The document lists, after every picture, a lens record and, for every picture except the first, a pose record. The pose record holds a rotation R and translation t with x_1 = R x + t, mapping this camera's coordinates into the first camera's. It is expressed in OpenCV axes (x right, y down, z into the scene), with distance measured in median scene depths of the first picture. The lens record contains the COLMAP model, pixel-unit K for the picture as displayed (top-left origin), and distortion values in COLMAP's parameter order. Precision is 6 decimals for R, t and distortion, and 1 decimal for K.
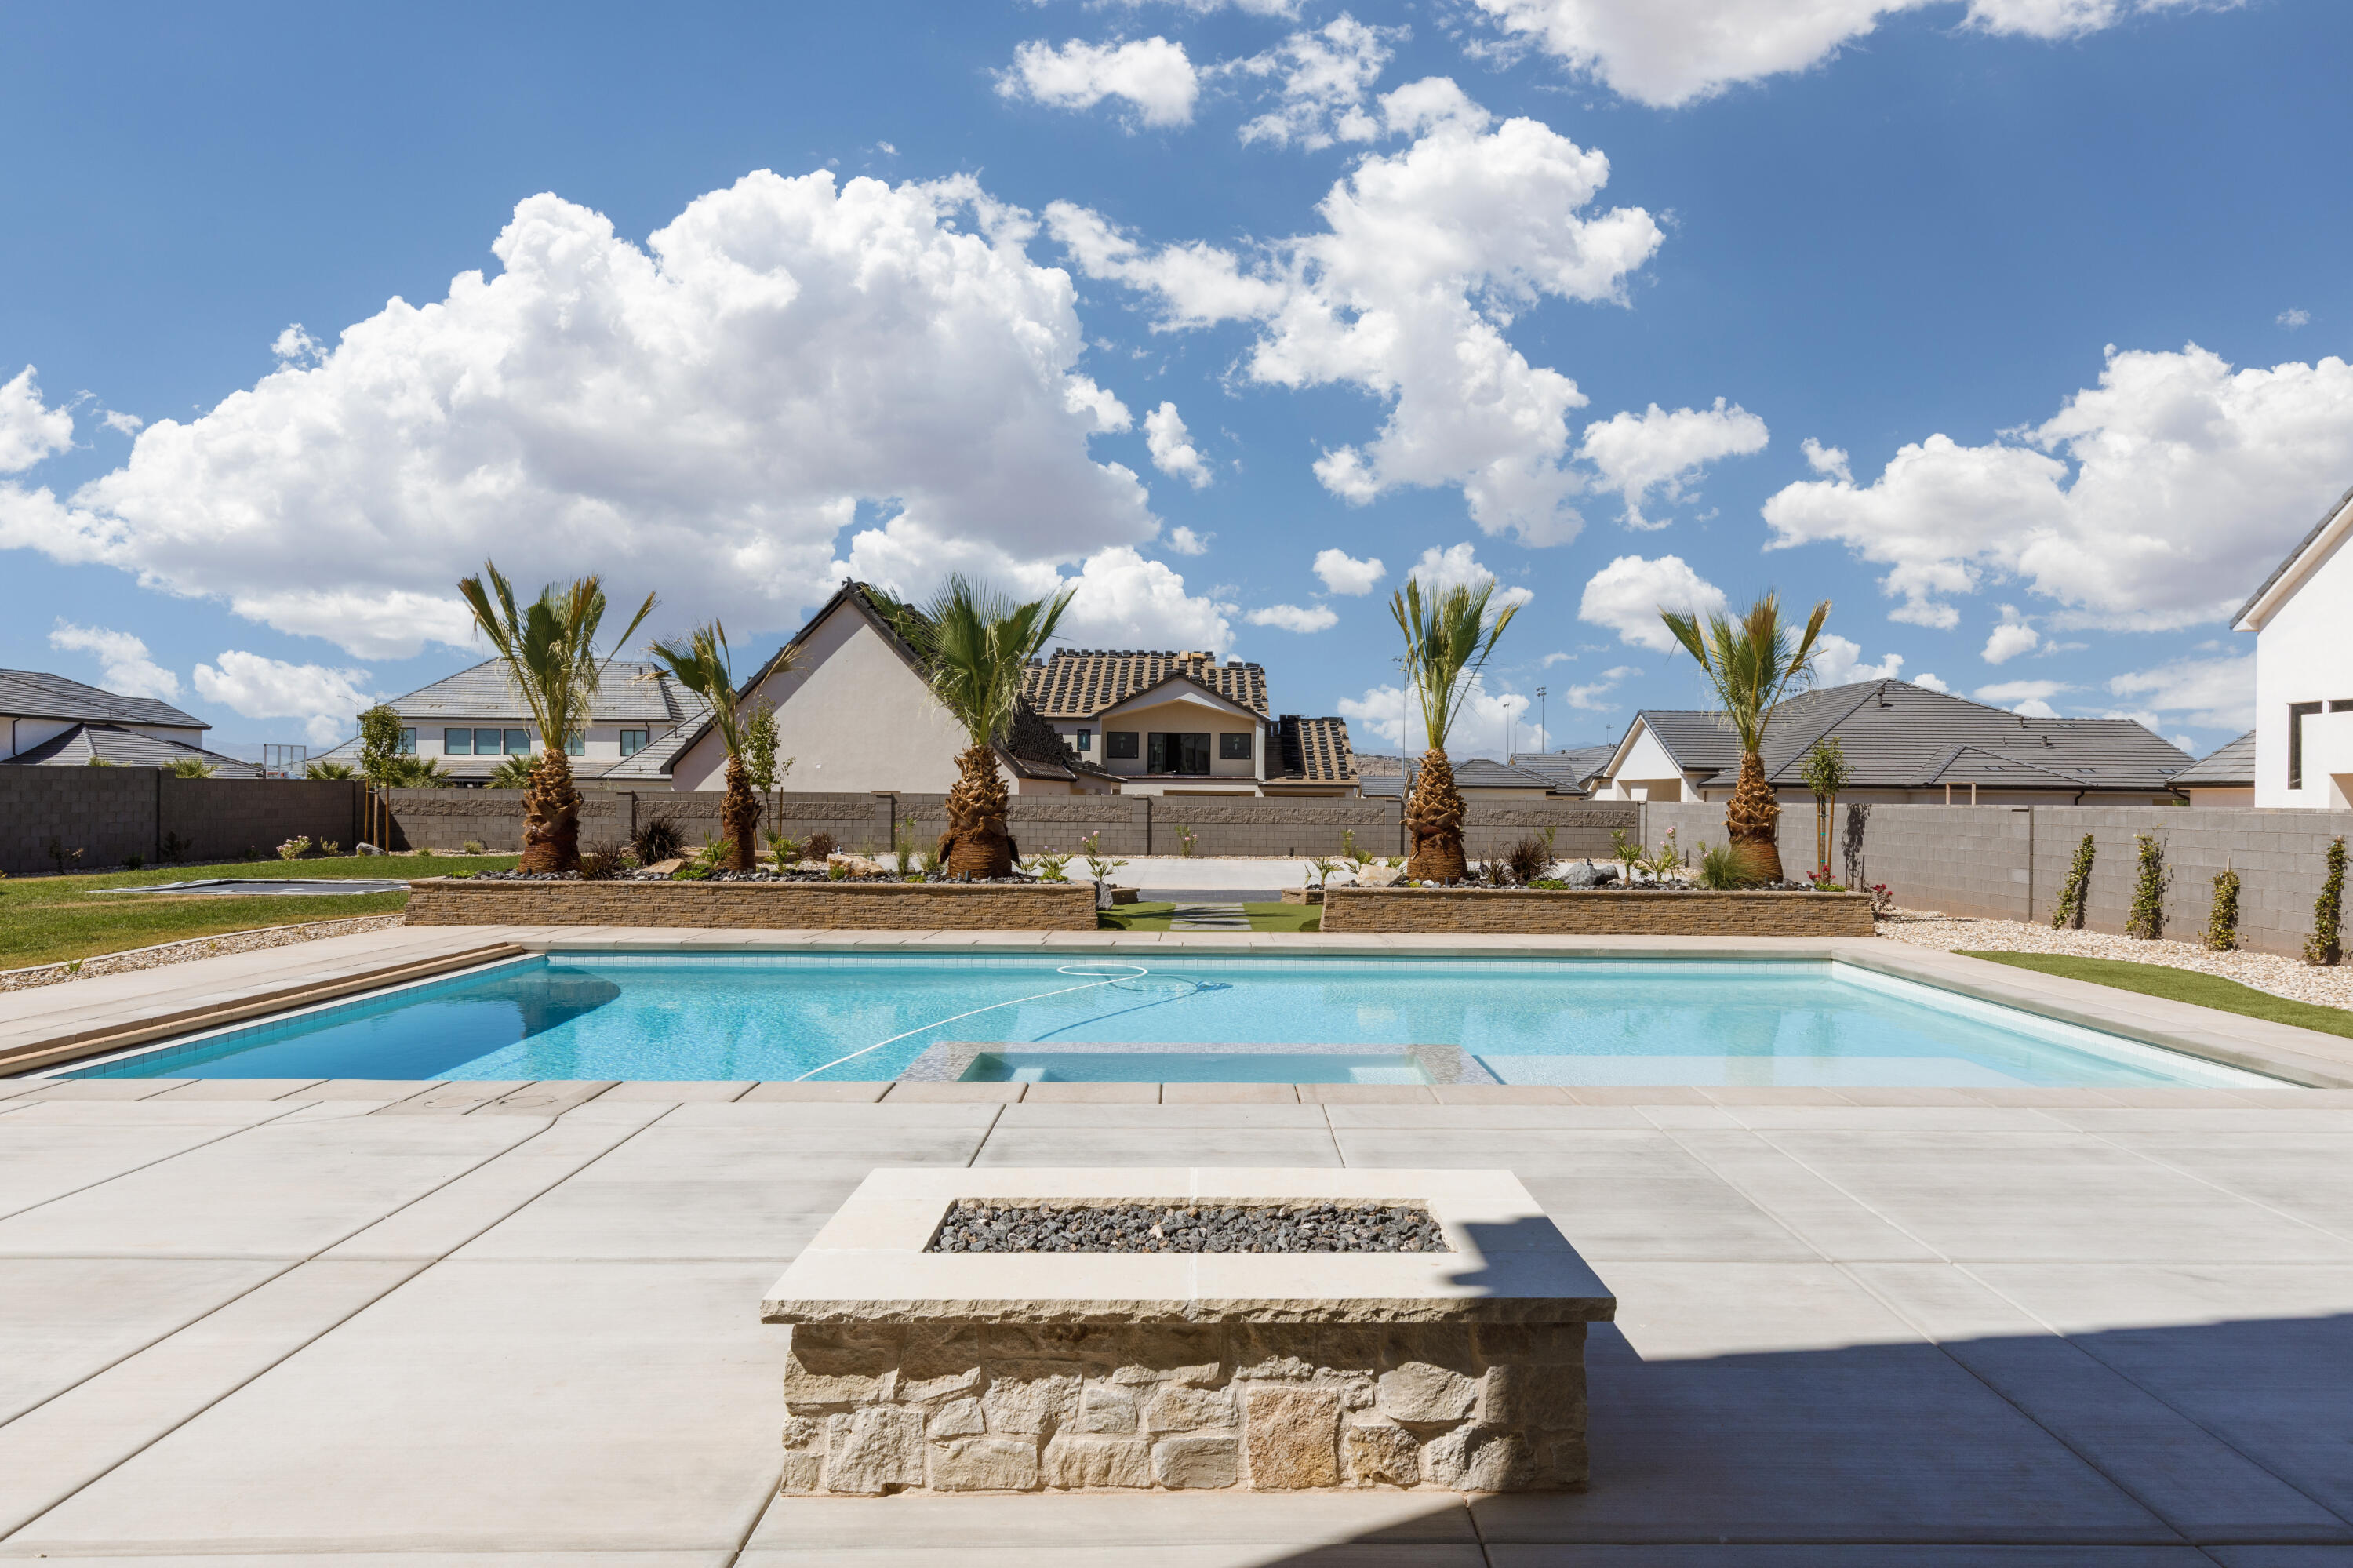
lens RADIAL K [[1320.8, 0, 1228.9], [0, 1320.8, 791.4], [0, 0, 1]] dist [0.007145, 0.000493]
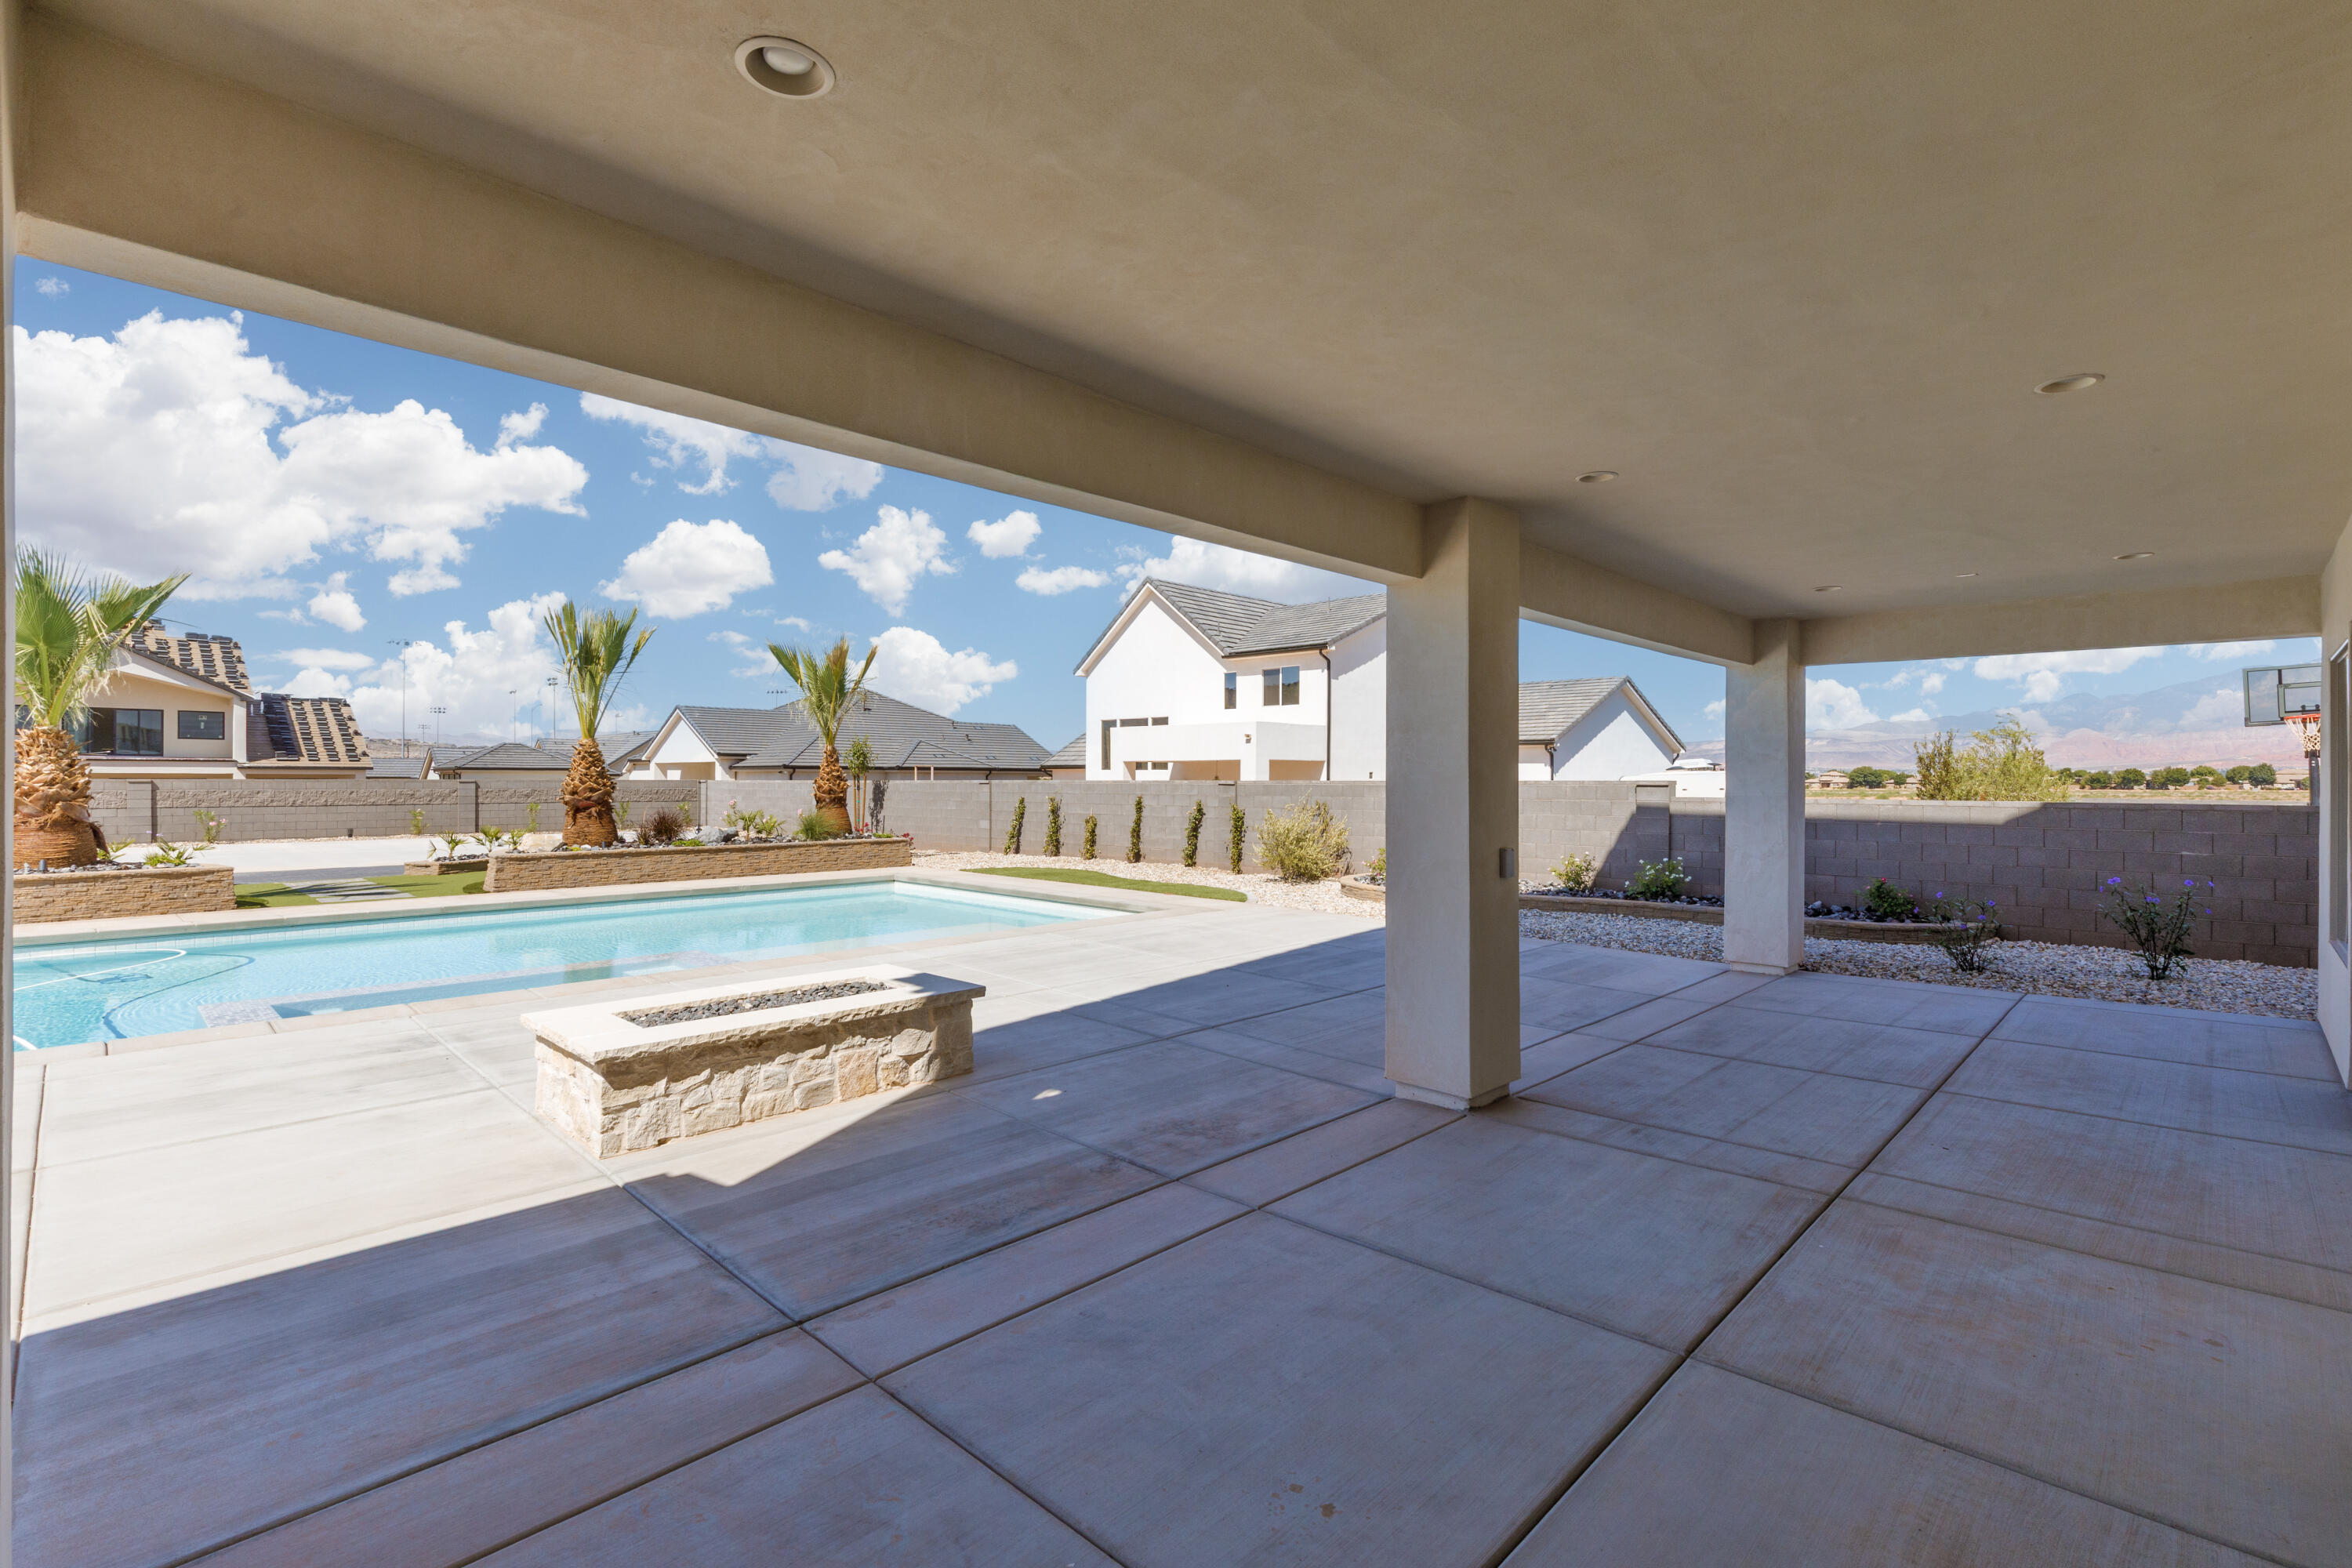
lens RADIAL K [[1061.8, 0, 1196.5], [0, 1061.8, 782.9], [0, 0, 1]] dist [0.002912, 0.000553]
pose [[0.711170, -0.010875, 0.702935, -0.143065], [0.003582, 0.999923, 0.011846, -0.000804], [-0.703010, -0.005906, 0.711155, -0.114760]]
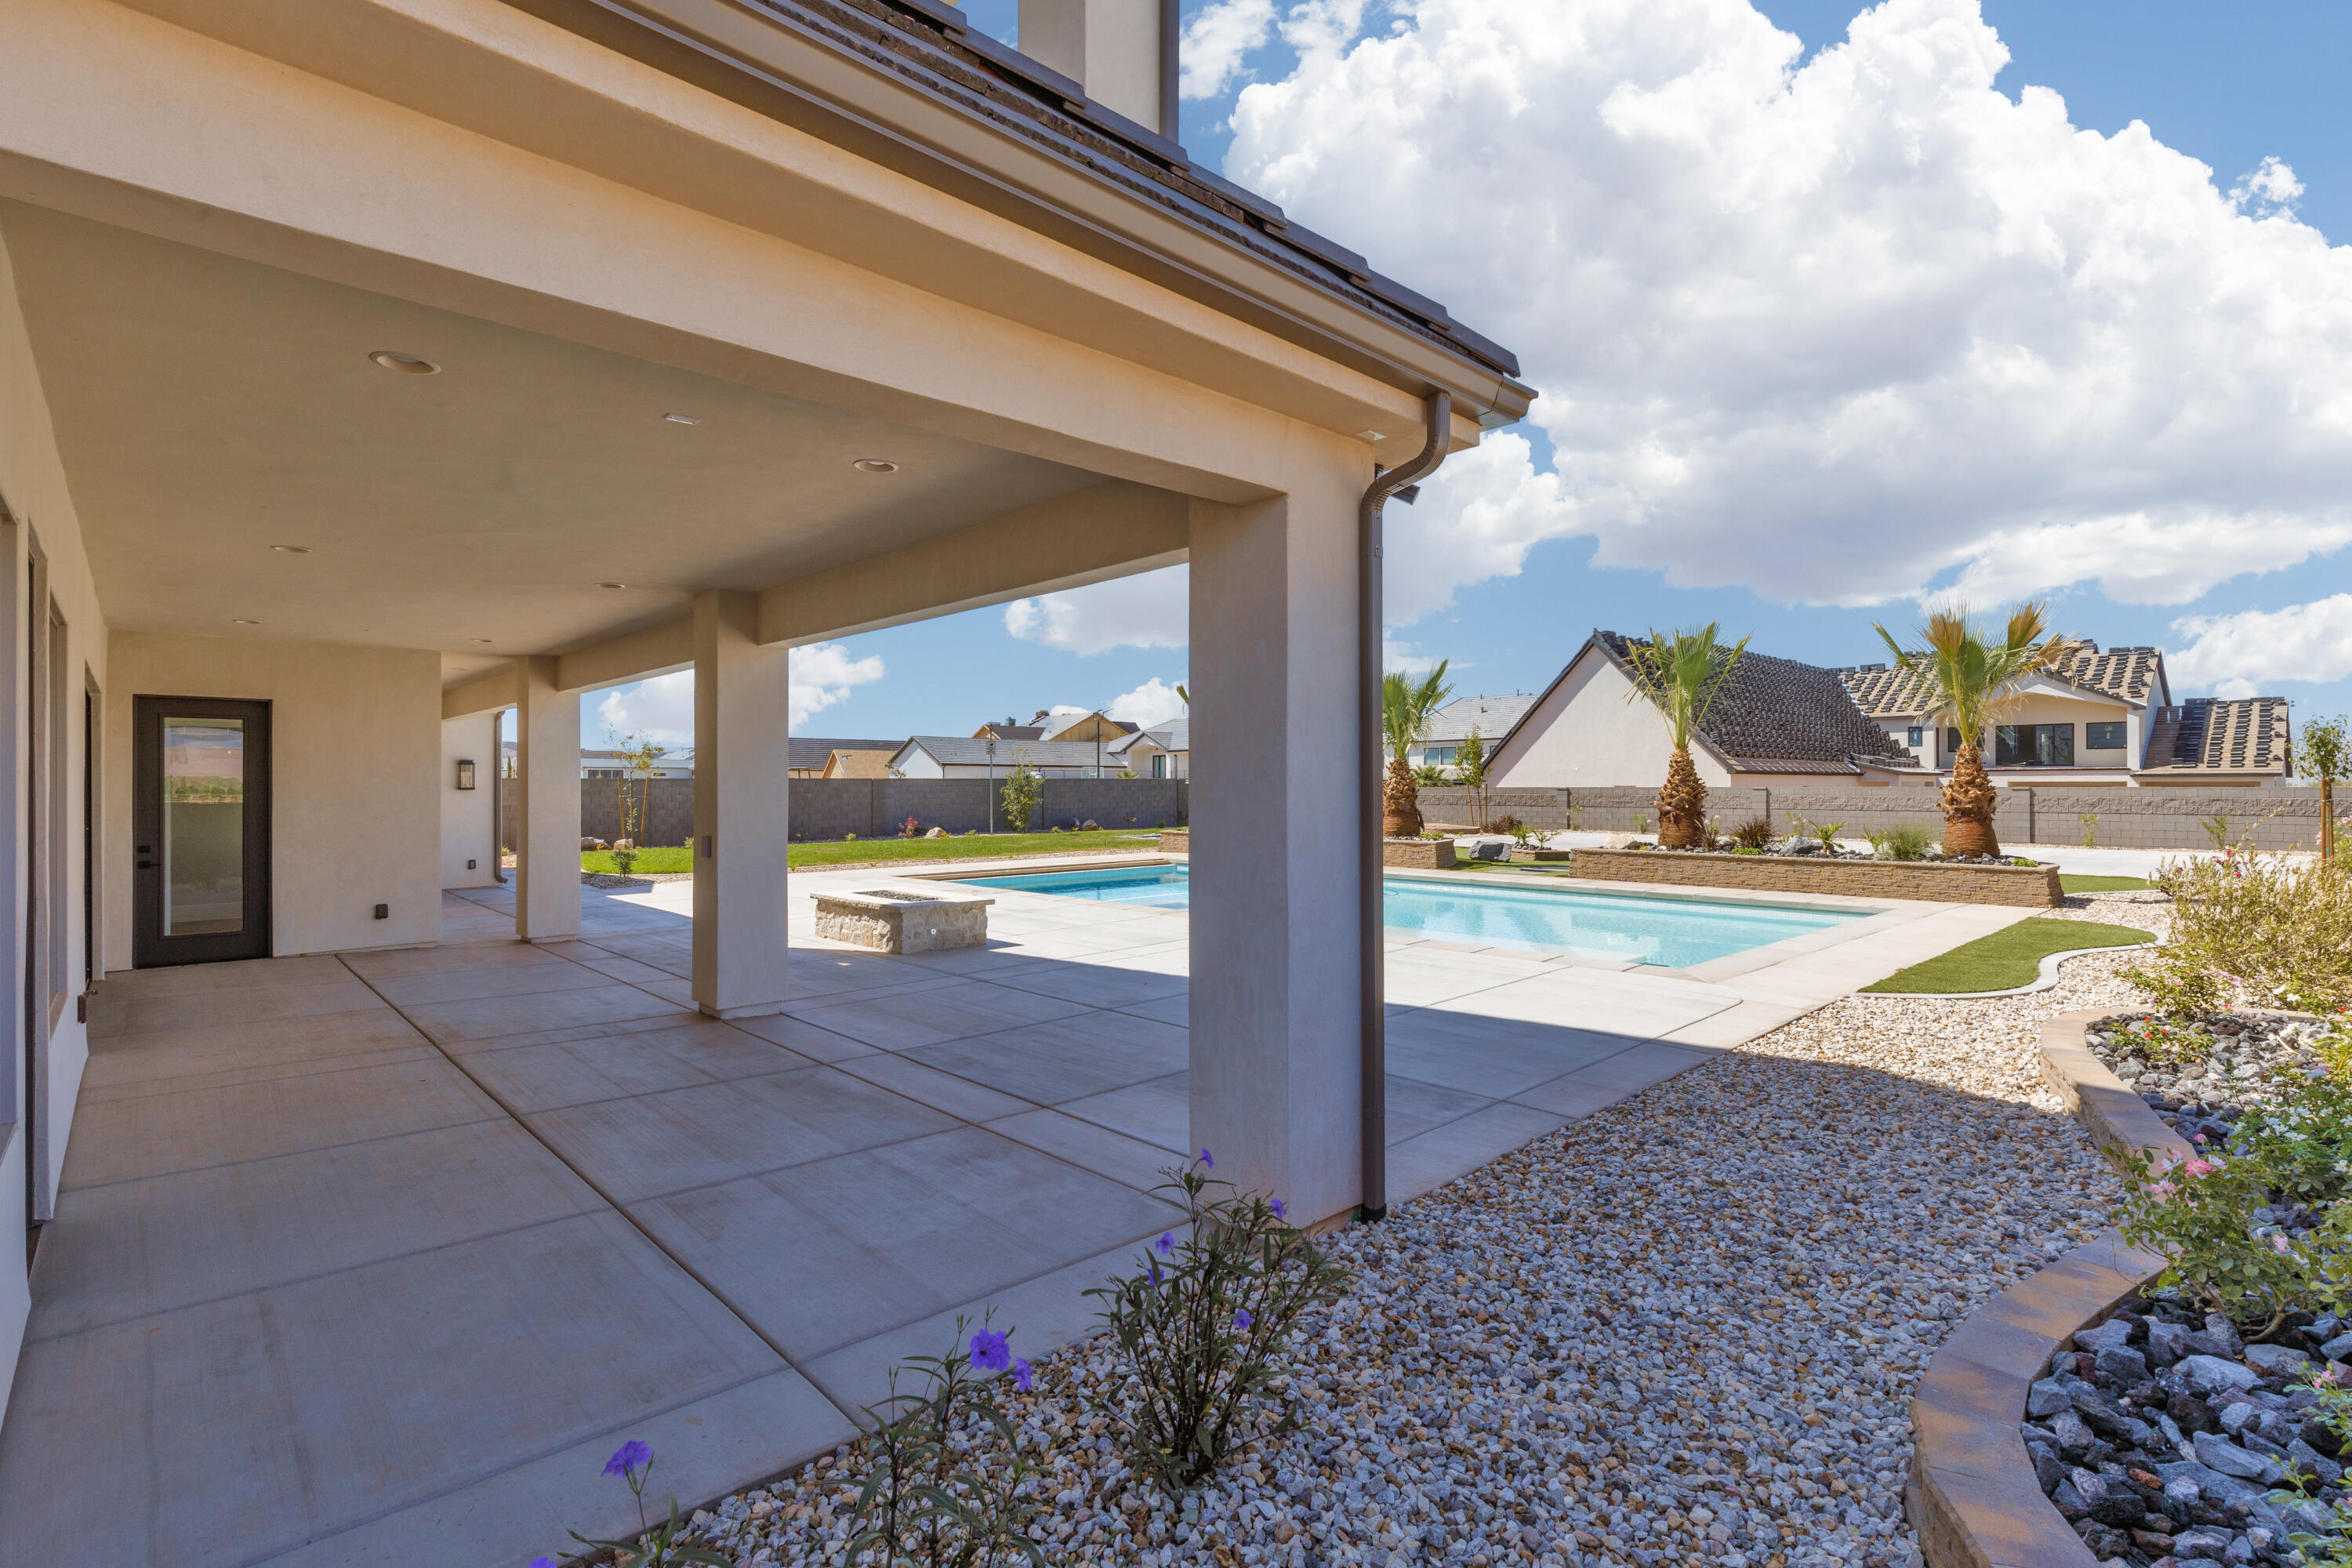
lens RADIAL K [[1049.2, 0, 1189.9], [0, 1049.2, 789.3], [0, 0, 1]] dist [-0.000695, 0.000054]
pose [[0.685572, -0.008825, -0.727952, 0.611936], [0.009671, 0.999949, -0.003014, 0.006853], [0.727941, -0.004973, 0.685622, -0.107870]]
